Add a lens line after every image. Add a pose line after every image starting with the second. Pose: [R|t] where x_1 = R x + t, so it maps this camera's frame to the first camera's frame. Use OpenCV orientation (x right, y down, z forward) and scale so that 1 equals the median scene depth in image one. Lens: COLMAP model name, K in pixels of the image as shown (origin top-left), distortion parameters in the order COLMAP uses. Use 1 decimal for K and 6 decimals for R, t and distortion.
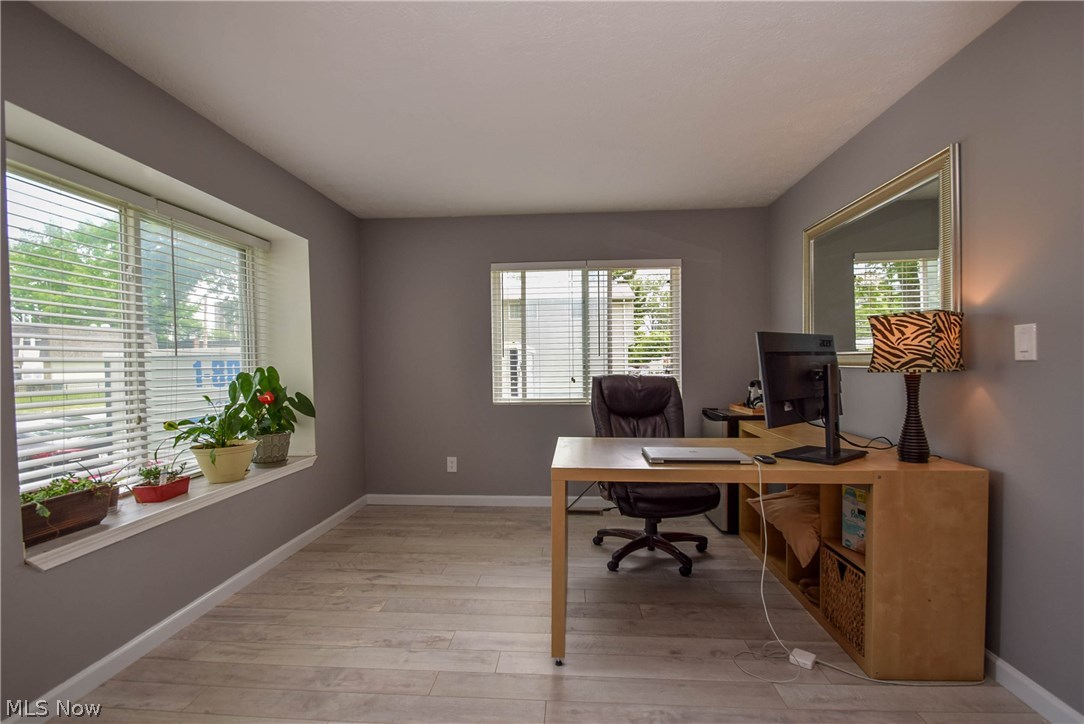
lens RADIAL K [[494.4, 0, 544.6], [0, 494.4, 372.7], [0, 0, 1]] dist [0.012200, -0.015760]
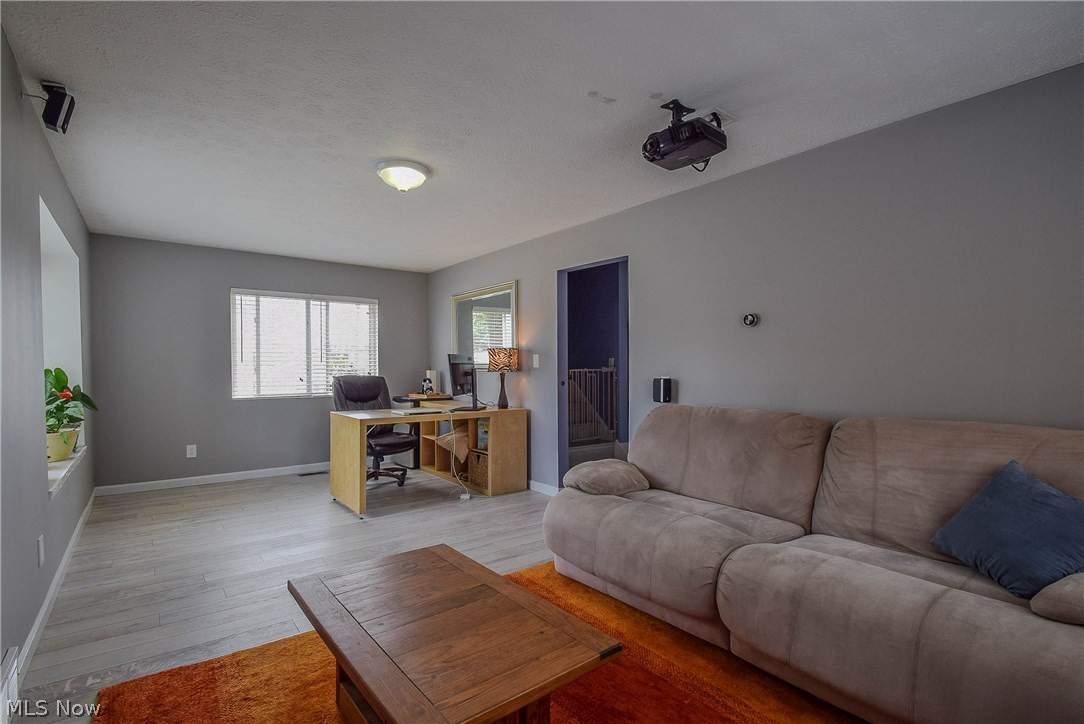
lens RADIAL K [[489.7, 0, 560.6], [0, 489.7, 373.6], [0, 0, 1]] dist [0.018213, -0.015402]
pose [[0.715569, -0.000415, 0.698542, -0.675423], [0.008081, 0.999938, -0.007683, 0.024907], [-0.698495, 0.011143, 0.715528, -0.847769]]
